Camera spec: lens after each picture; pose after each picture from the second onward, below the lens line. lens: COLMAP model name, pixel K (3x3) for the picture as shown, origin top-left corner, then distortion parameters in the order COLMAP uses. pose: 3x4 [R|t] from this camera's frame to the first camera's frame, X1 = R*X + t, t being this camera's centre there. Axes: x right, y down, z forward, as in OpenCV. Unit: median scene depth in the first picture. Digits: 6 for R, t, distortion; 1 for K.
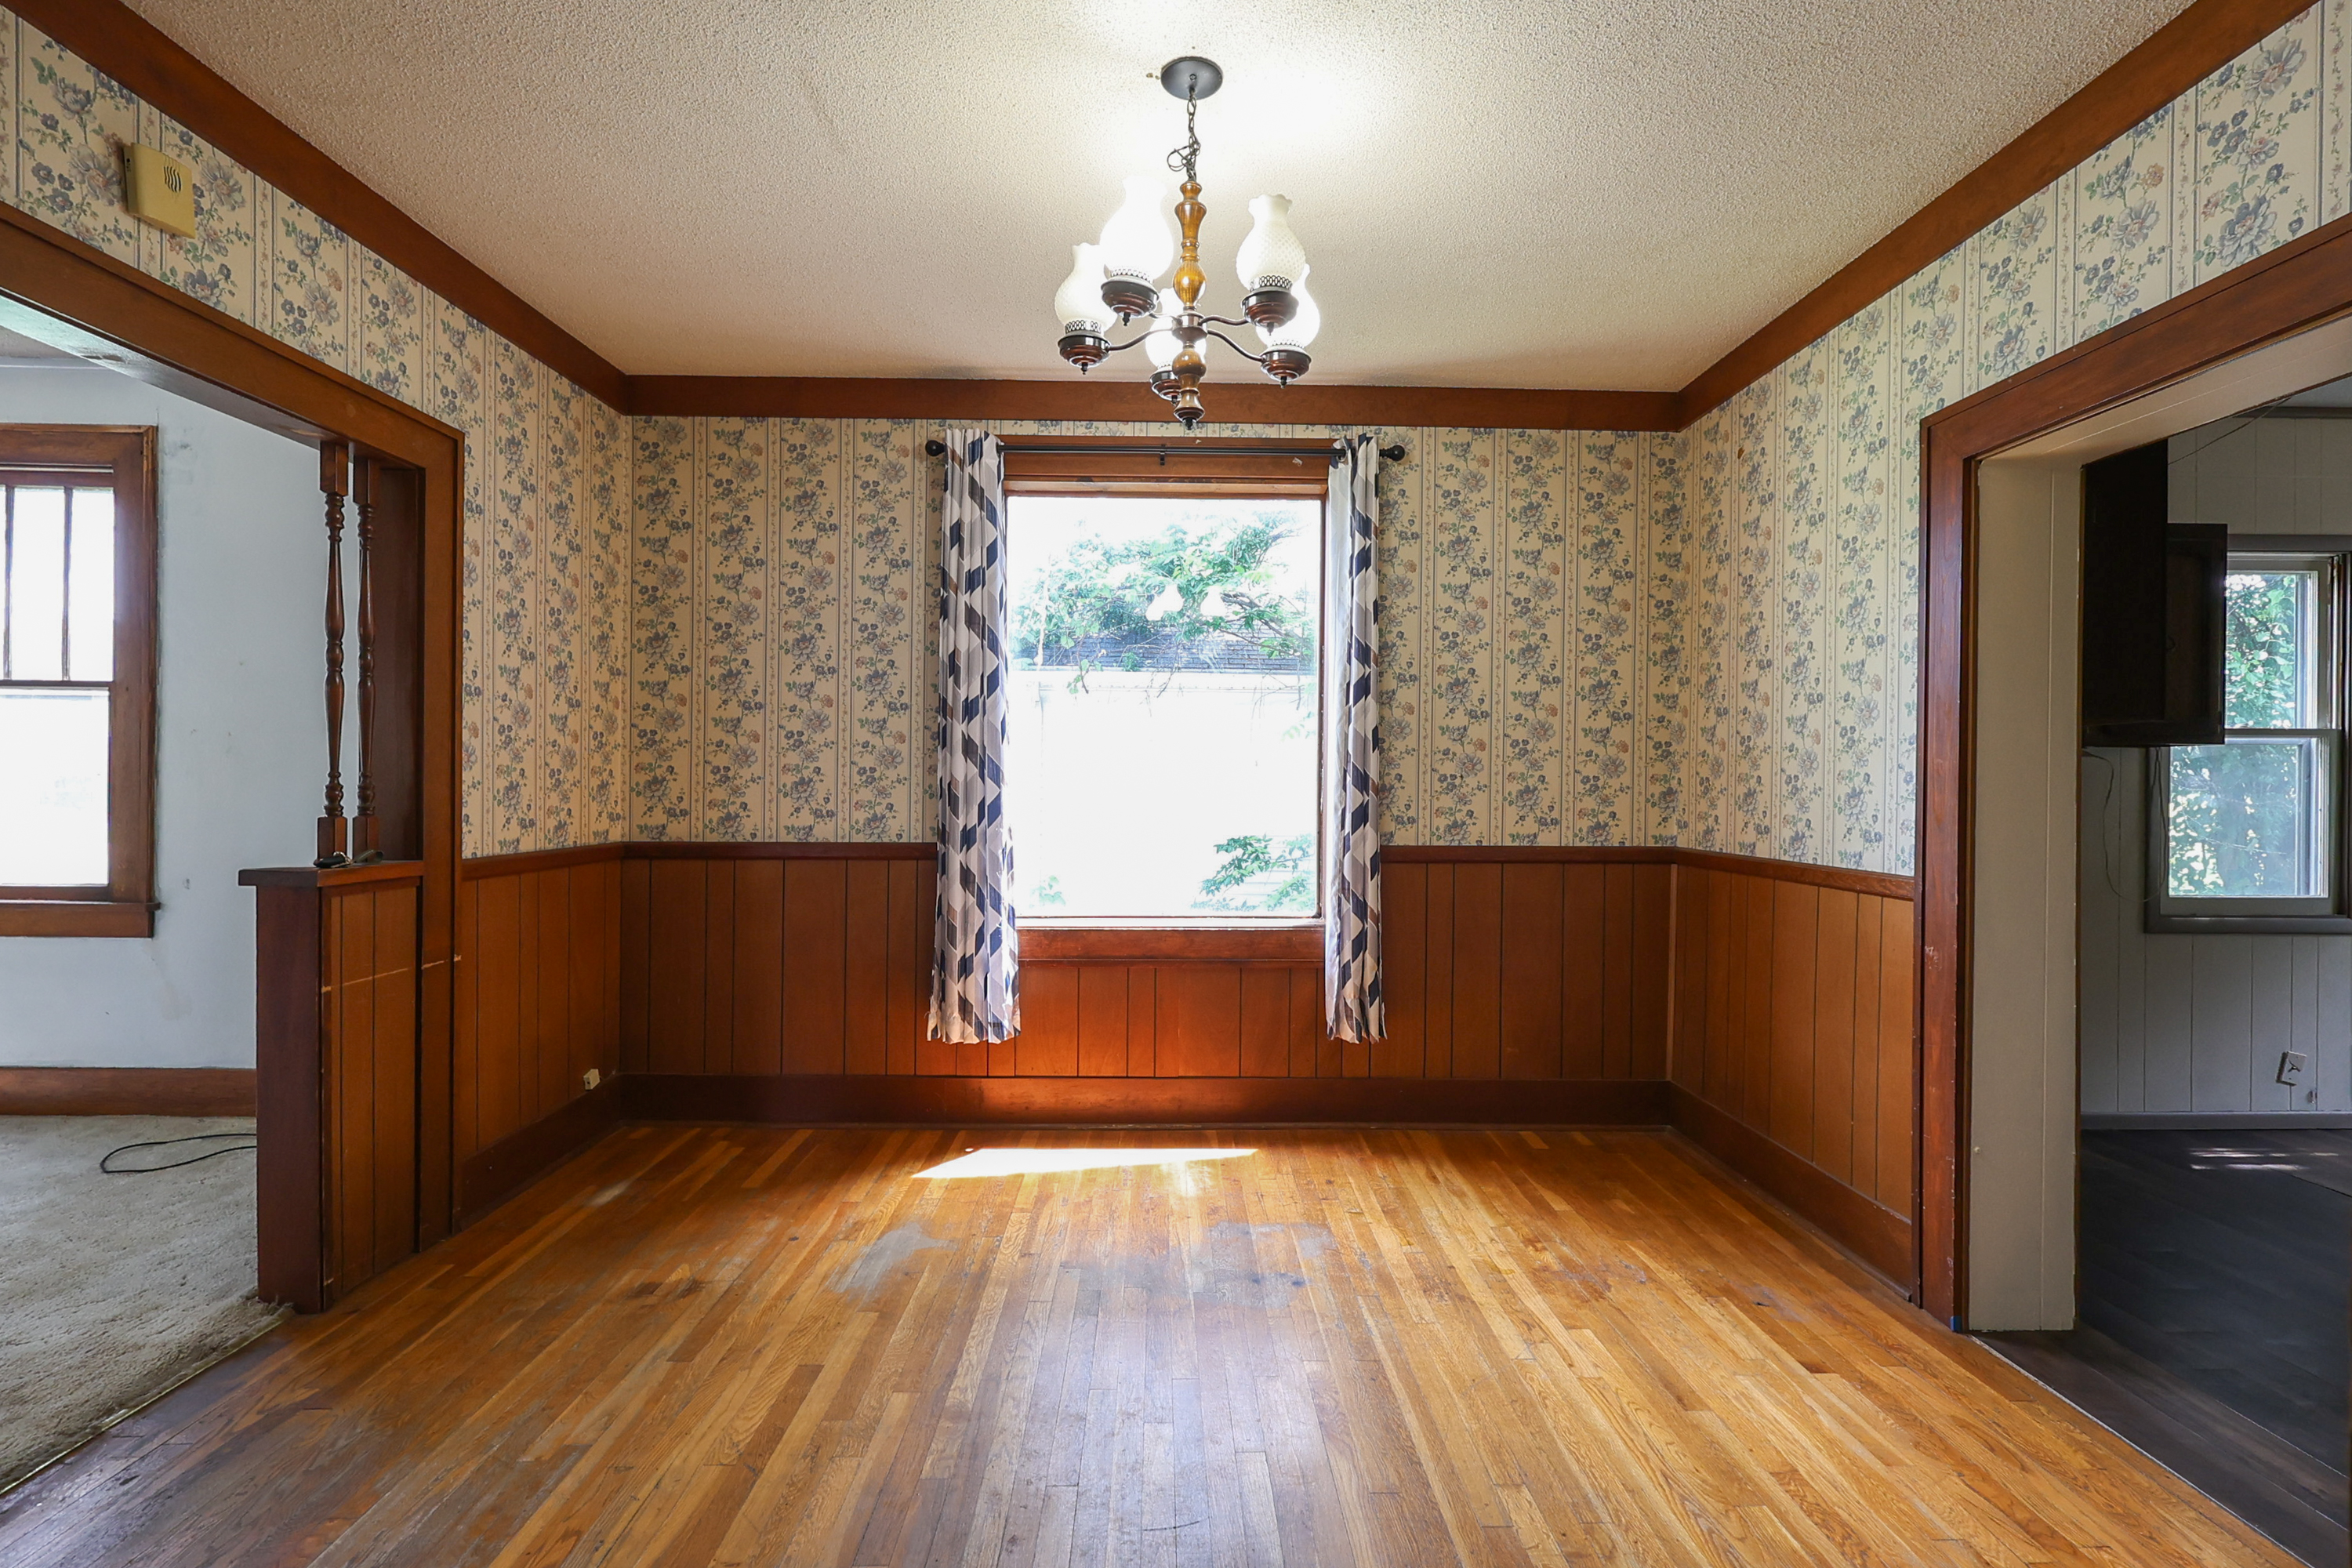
lens RADIAL K [[1077.8, 0, 1186.2], [0, 1077.8, 789.5], [0, 0, 1]] dist [-0.000570, 0.000346]
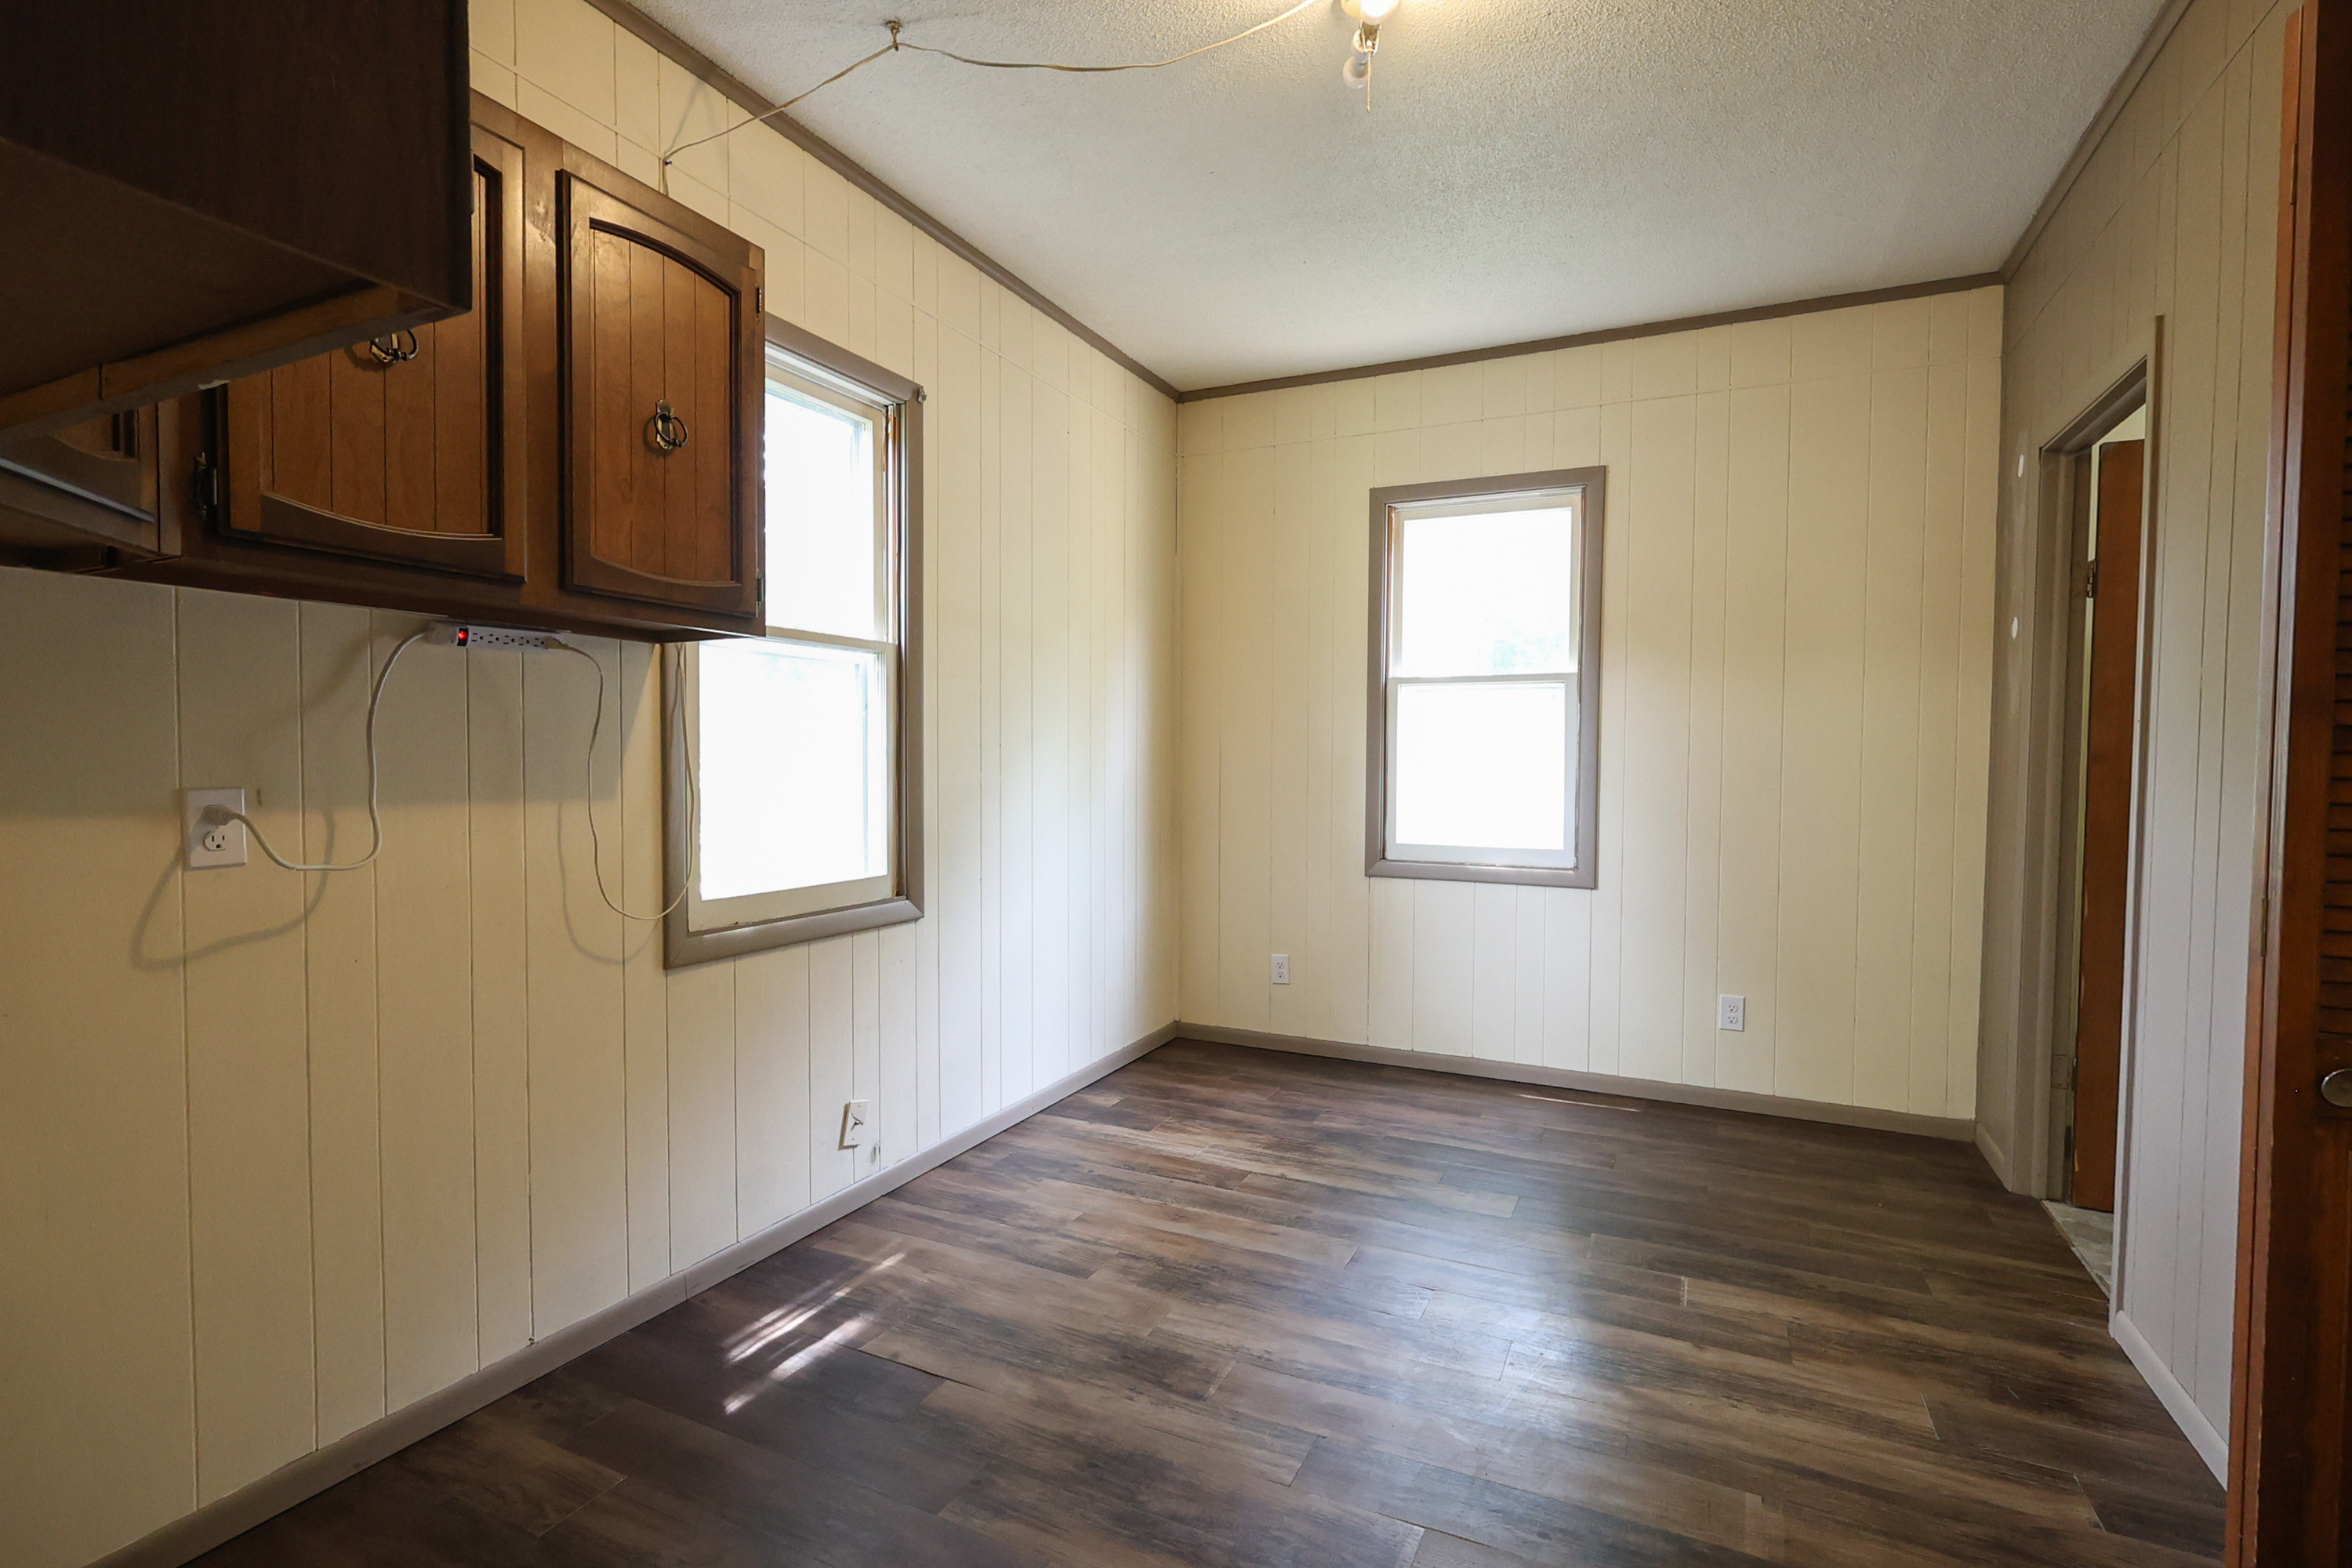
lens RADIAL K [[1077.8, 0, 1186.2], [0, 1077.8, 789.5], [0, 0, 1]] dist [-0.000570, 0.000346]
pose [[0.447781, -0.033310, 0.893523, 0.657144], [0.003028, 0.999357, 0.035738, 0.023292], [-0.894138, -0.013297, 0.447594, 0.647902]]
